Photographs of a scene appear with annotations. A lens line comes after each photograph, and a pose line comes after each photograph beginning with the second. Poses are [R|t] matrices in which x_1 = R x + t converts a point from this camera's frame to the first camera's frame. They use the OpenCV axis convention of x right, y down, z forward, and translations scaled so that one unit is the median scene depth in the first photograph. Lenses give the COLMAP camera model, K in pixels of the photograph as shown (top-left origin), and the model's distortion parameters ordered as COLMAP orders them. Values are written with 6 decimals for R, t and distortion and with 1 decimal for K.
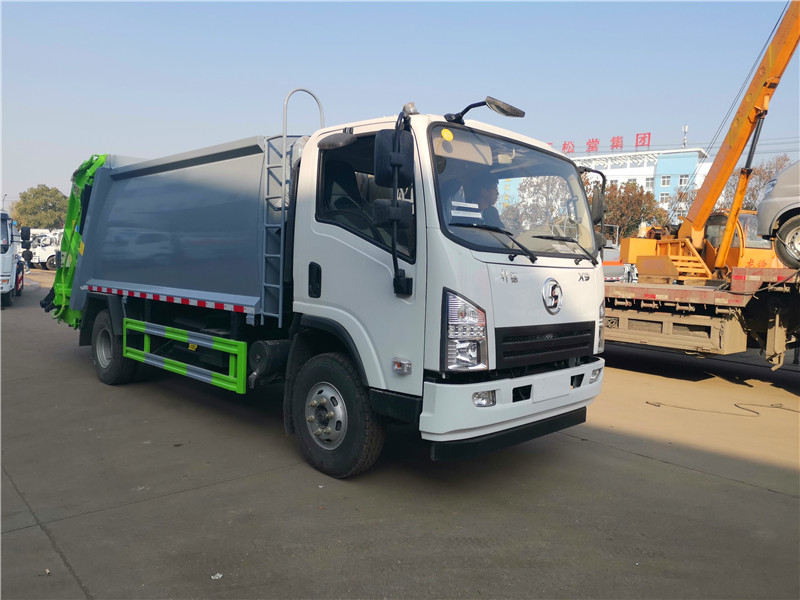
lens RADIAL K [[599.7, 0, 400.0], [0, 599.7, 300.0], [0, 0, 1]] dist [0.055741, -0.053885]
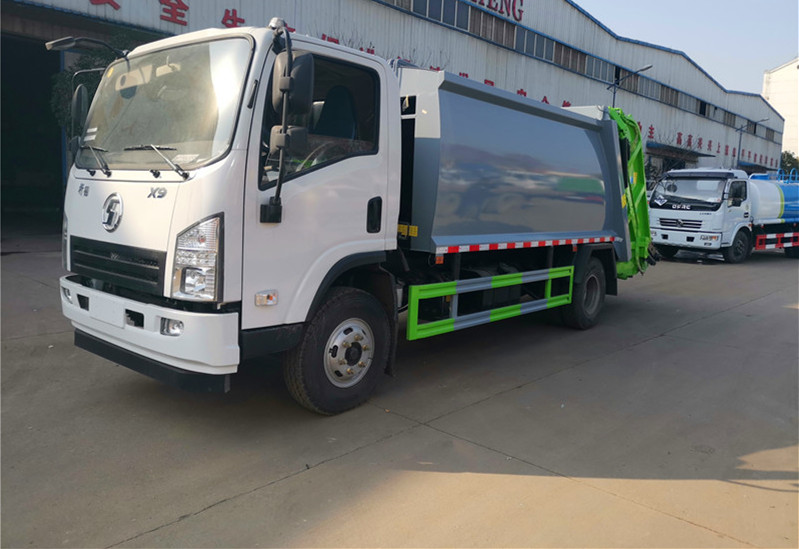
lens RADIAL K [[594.2, 0, 396.9], [0, 594.2, 256.3], [0, 0, 1]] dist [0.062140, -0.006709]
pose [[0.074909, 0.065713, -0.995023, 1.266801], [-0.091838, 0.994040, 0.058734, -0.035116], [0.992952, 0.086981, 0.080498, 1.430187]]
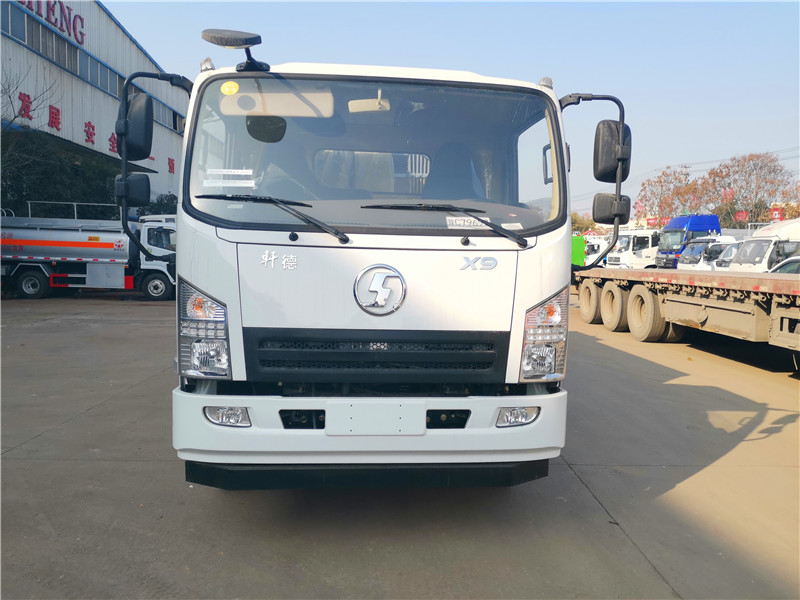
lens RADIAL K [[599.7, 0, 400.0], [0, 599.7, 300.0], [0, 0, 1]] dist [0.055741, -0.053885]
pose [[0.755648, 0.028111, -0.654374, 0.765408], [-0.032278, 0.999463, 0.005662, 0.000744], [0.654182, 0.016843, 0.756150, 0.510856]]
